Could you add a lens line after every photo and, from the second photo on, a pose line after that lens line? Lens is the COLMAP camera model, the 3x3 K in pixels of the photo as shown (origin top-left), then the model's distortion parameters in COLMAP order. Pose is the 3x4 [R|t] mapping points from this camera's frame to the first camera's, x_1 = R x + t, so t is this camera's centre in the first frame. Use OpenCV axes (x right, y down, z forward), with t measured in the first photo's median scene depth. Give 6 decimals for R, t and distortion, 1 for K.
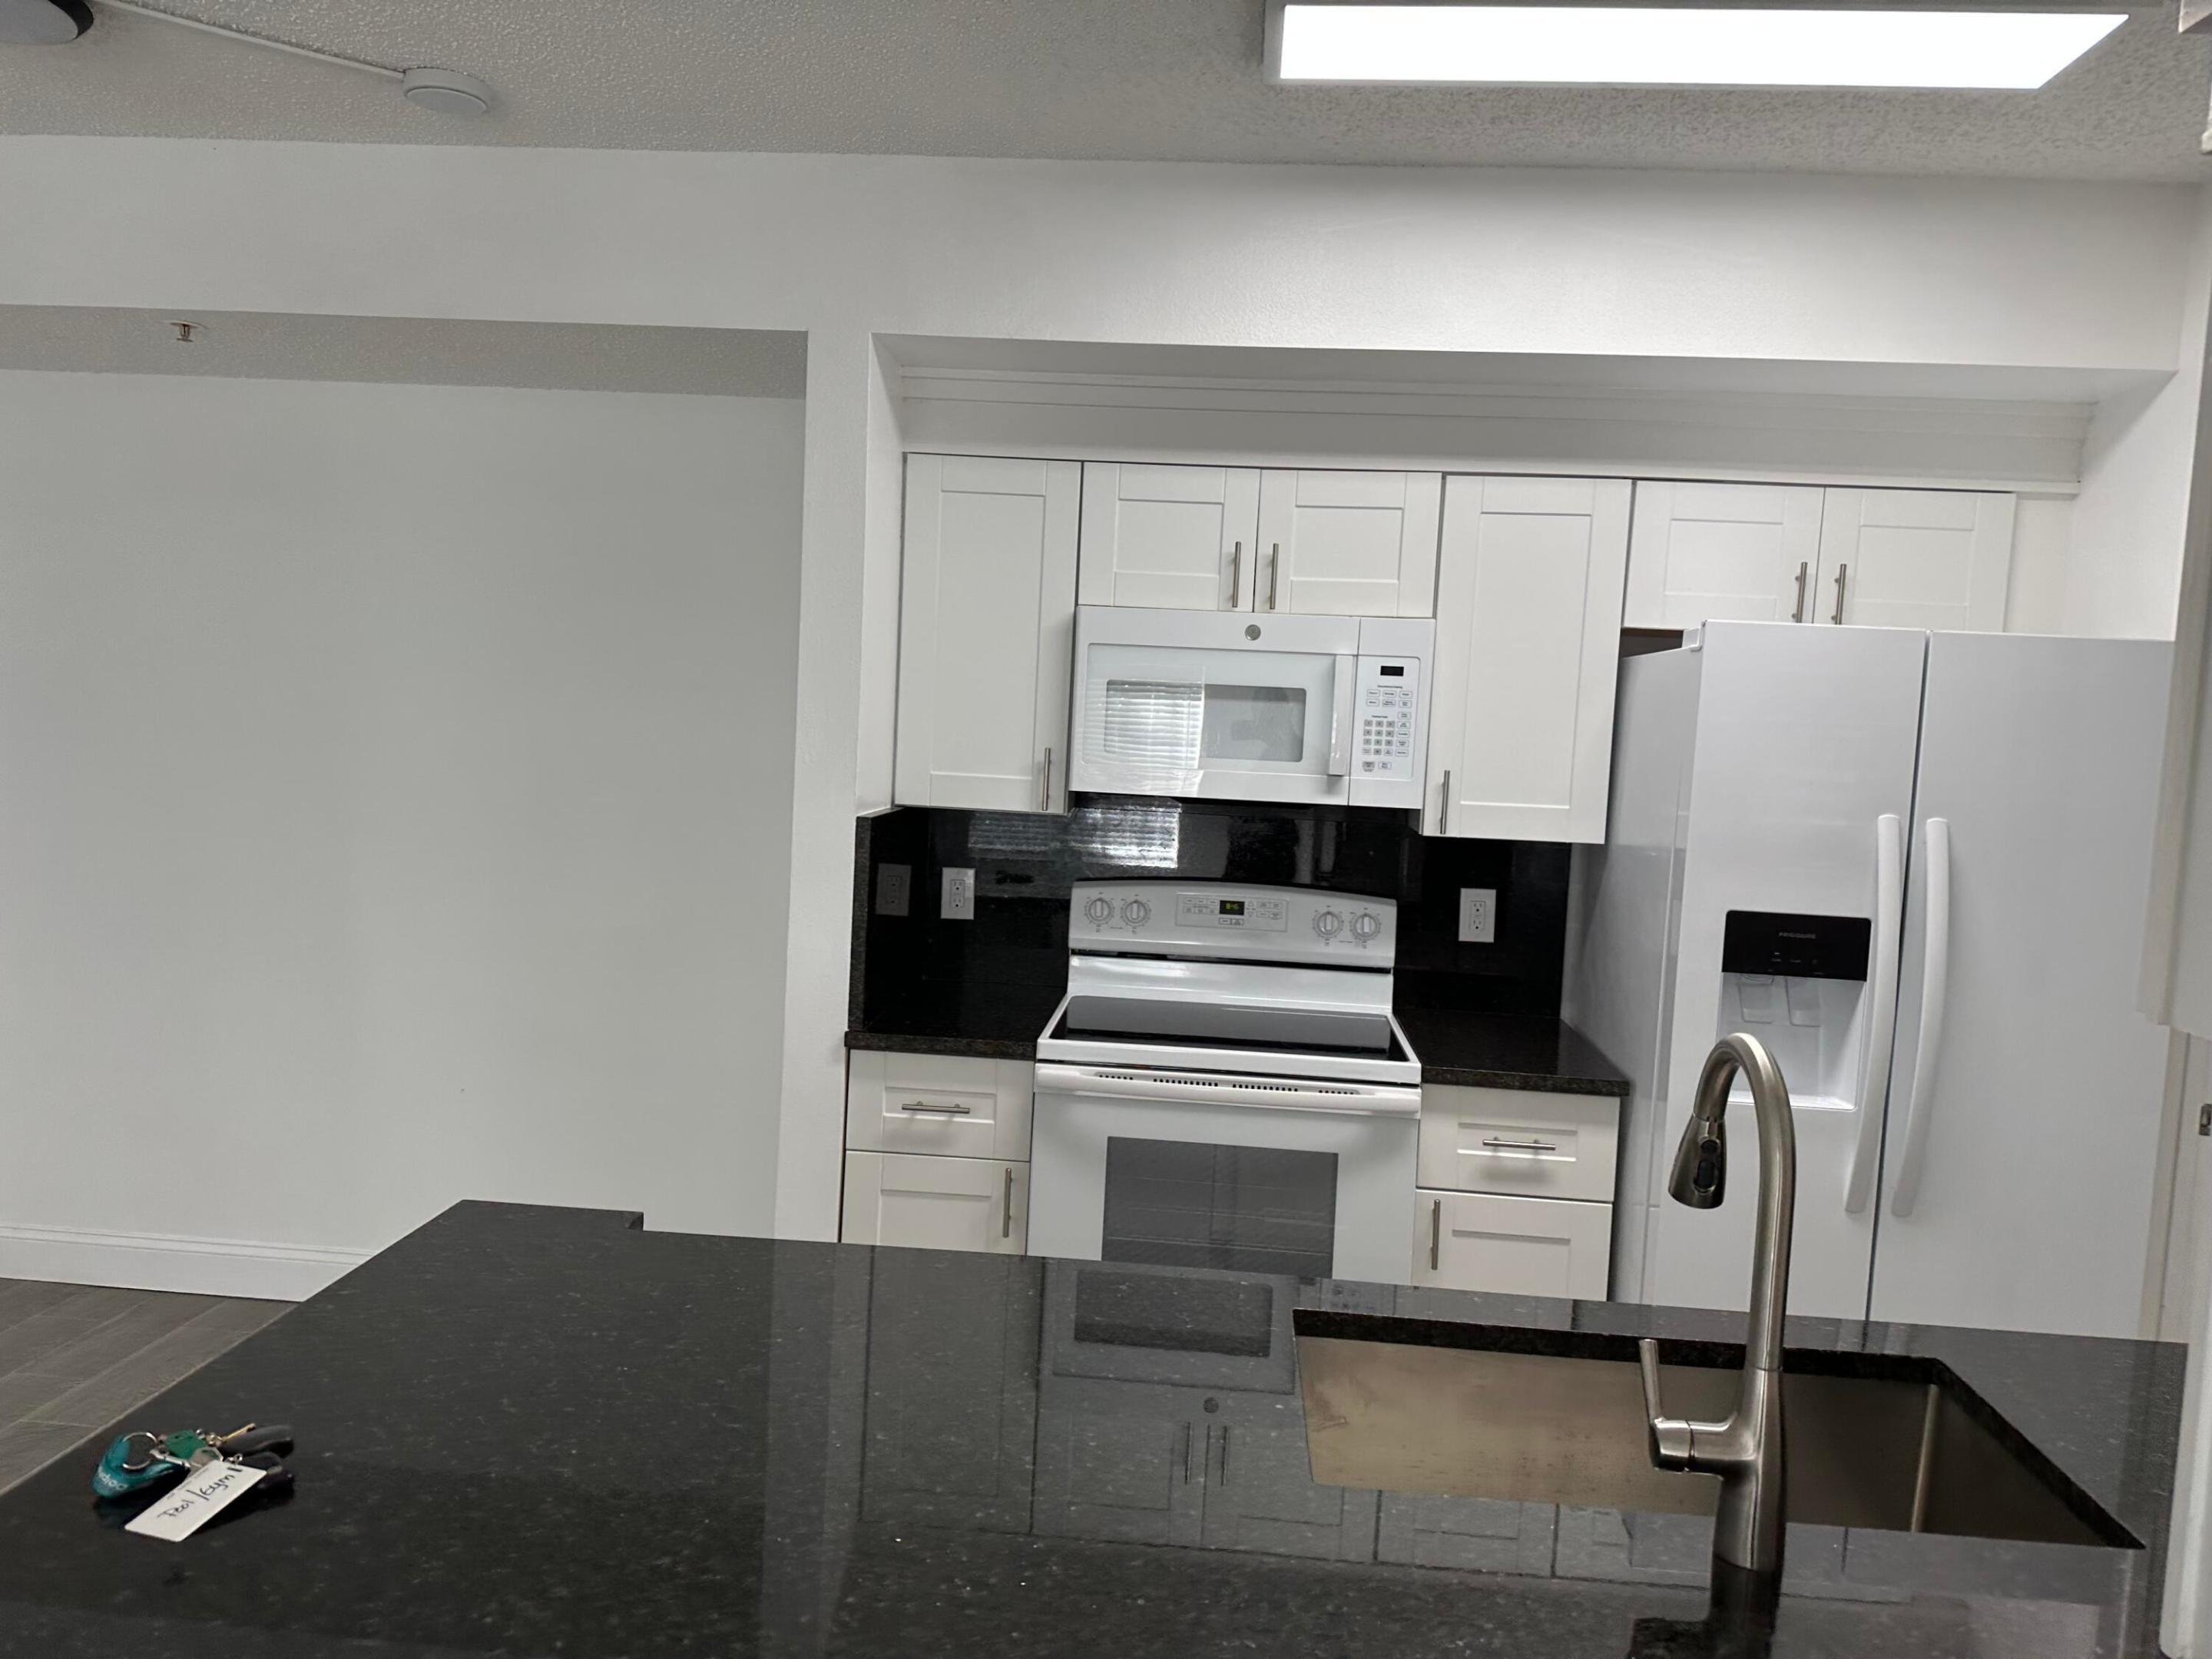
lens RADIAL K [[1518.6, 0, 1113.6], [0, 1518.6, 834.4], [0, 0, 1]] dist [0.049601, -0.060793]
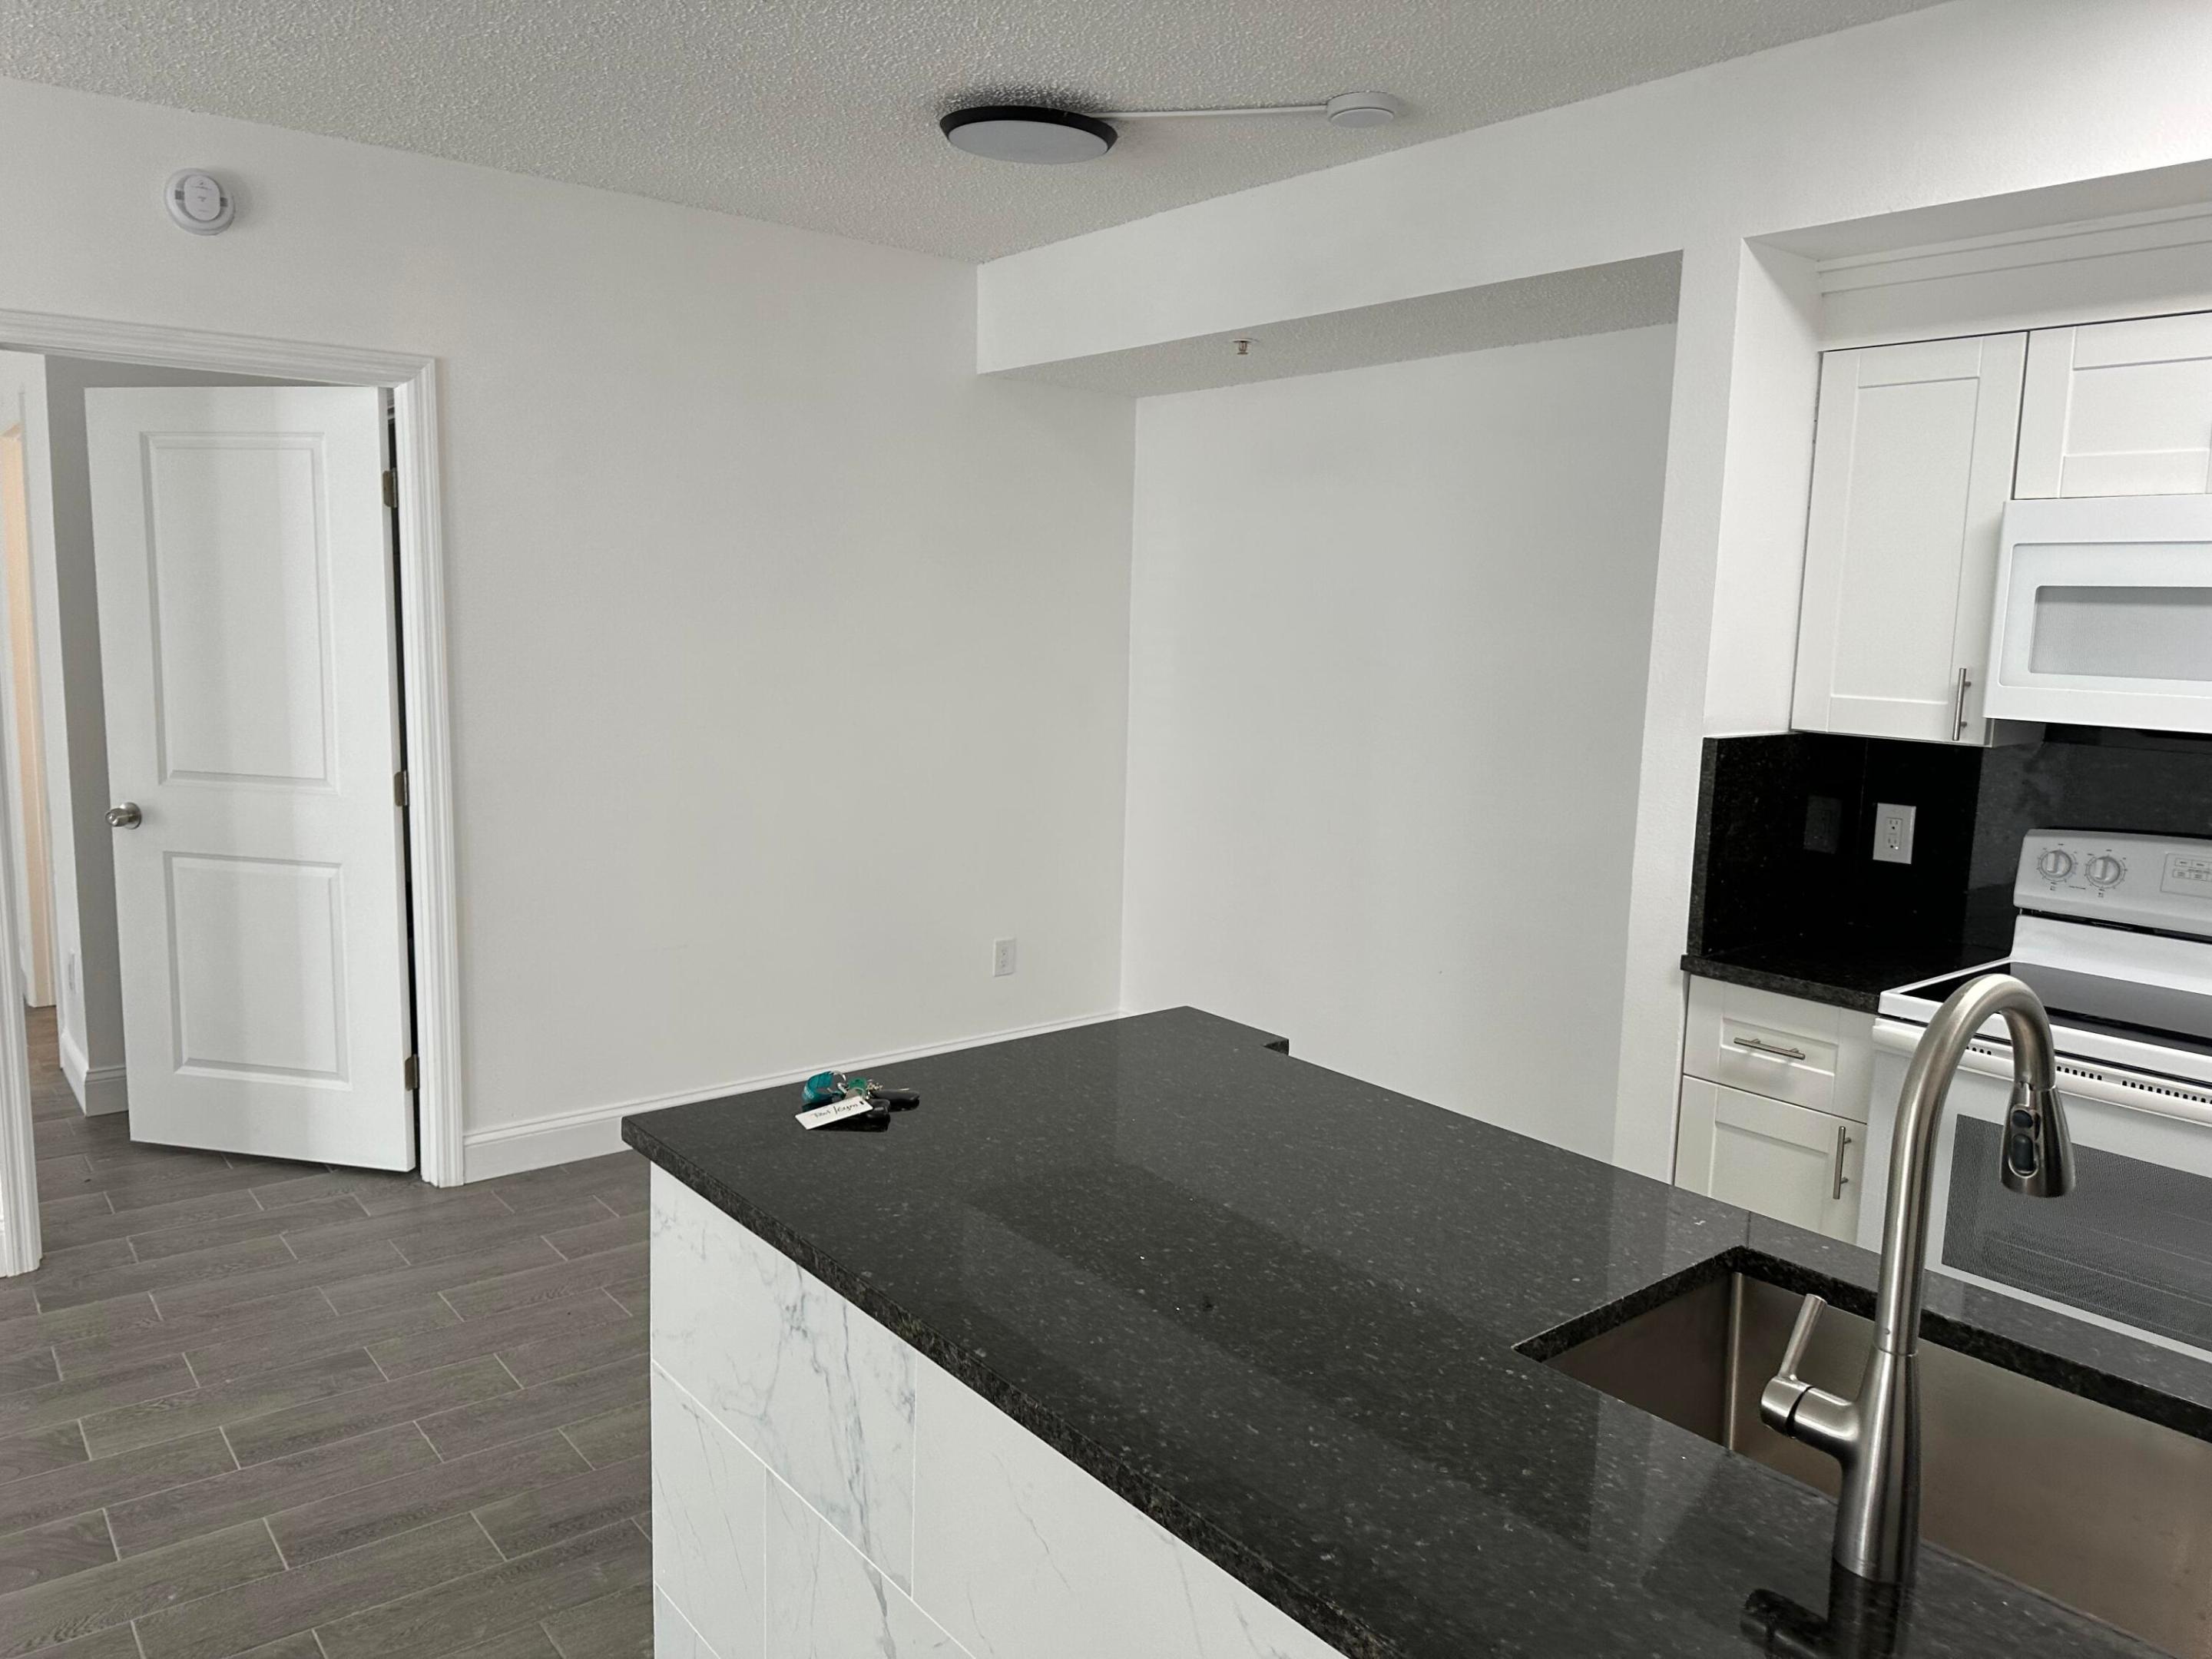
lens RADIAL K [[1518.6, 0, 1098.5], [0, 1518.6, 820.6], [0, 0, 1]] dist [0.049601, -0.060793]
pose [[0.686717, 0.069528, -0.723592, 0.276657], [-0.051505, 0.997567, 0.046974, 0.014925], [0.725098, 0.005011, 0.688627, 0.037199]]
